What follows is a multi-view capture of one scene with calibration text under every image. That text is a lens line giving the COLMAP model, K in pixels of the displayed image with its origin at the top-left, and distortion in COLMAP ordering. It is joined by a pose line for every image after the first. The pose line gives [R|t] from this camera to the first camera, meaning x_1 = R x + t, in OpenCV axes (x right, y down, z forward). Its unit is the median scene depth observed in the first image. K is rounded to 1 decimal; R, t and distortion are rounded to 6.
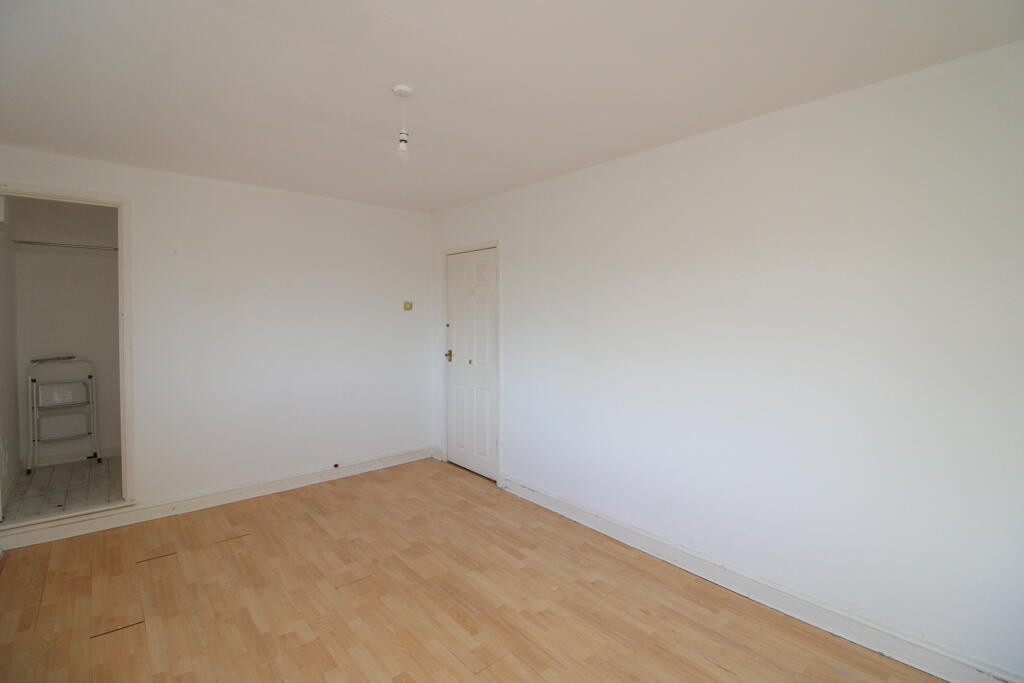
lens RADIAL K [[478.5, 0, 516.6], [0, 478.5, 327.1], [0, 0, 1]] dist [-0.001247, -0.008957]
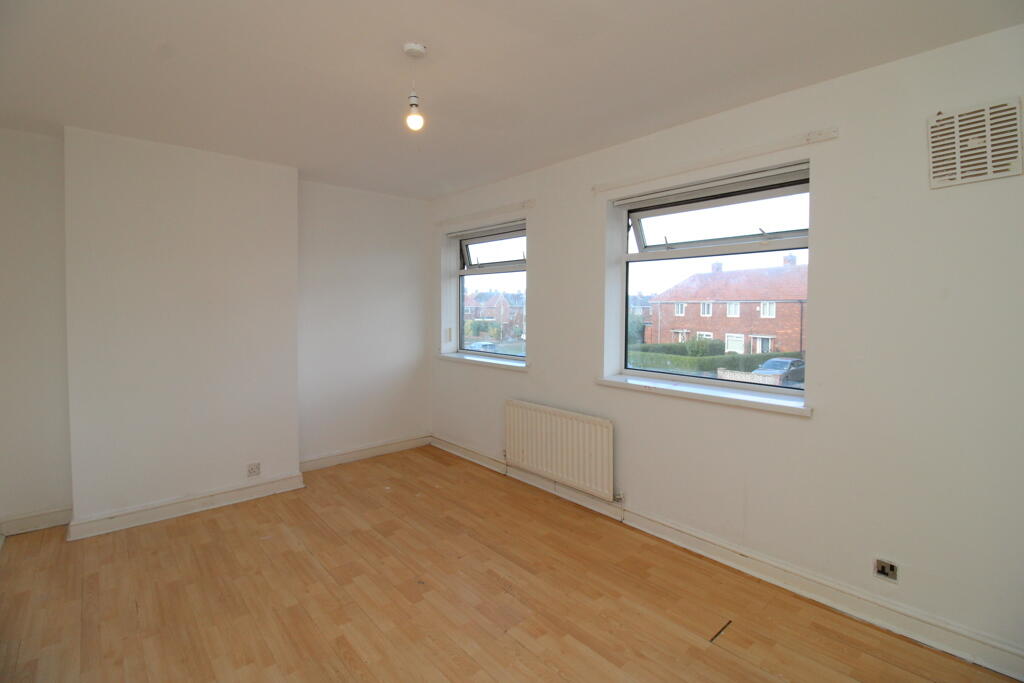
lens RADIAL K [[478.5, 0, 516.6], [0, 478.5, 327.1], [0, 0, 1]] dist [-0.001247, -0.008957]
pose [[-0.999998, -0.000796, -0.001598, -0.426847], [-0.000926, 0.996559, 0.082885, -0.039781], [0.001526, 0.082886, -0.996558, 1.864919]]
